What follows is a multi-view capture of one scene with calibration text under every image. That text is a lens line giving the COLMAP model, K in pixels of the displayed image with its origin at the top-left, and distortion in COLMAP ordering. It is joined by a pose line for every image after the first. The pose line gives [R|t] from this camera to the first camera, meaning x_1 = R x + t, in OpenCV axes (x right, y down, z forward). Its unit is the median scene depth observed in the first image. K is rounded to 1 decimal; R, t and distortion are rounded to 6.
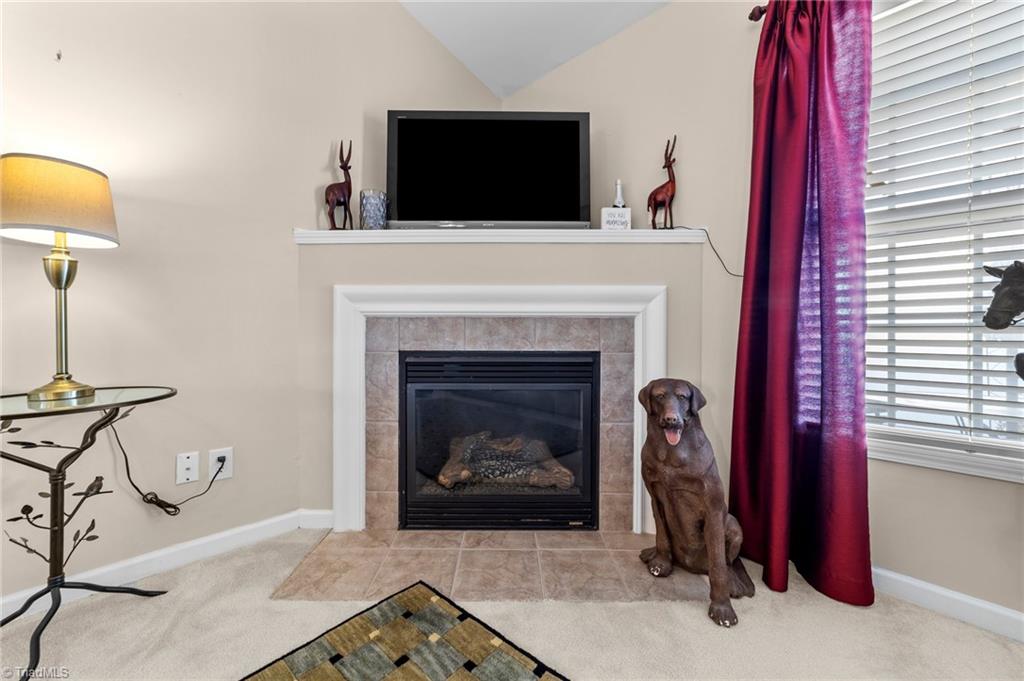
lens RADIAL K [[394.1, 0, 512.9], [0, 394.1, 333.7], [0, 0, 1]] dist [-0.010921, 0.005397]
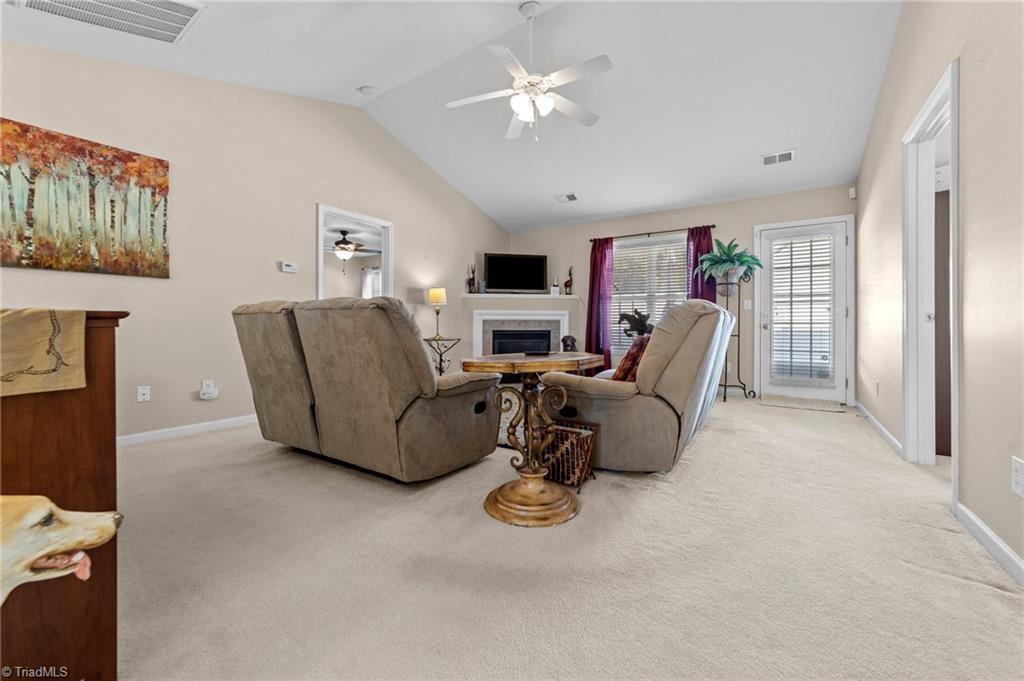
lens RADIAL K [[394.1, 0, 509.8], [0, 394.1, 334.8], [0, 0, 1]] dist [-0.010921, 0.005397]
pose [[0.984792, -0.005791, 0.173640, -0.724917], [0.001173, 0.999643, 0.026682, -0.006367], [-0.173733, -0.026073, 0.984448, -2.318692]]
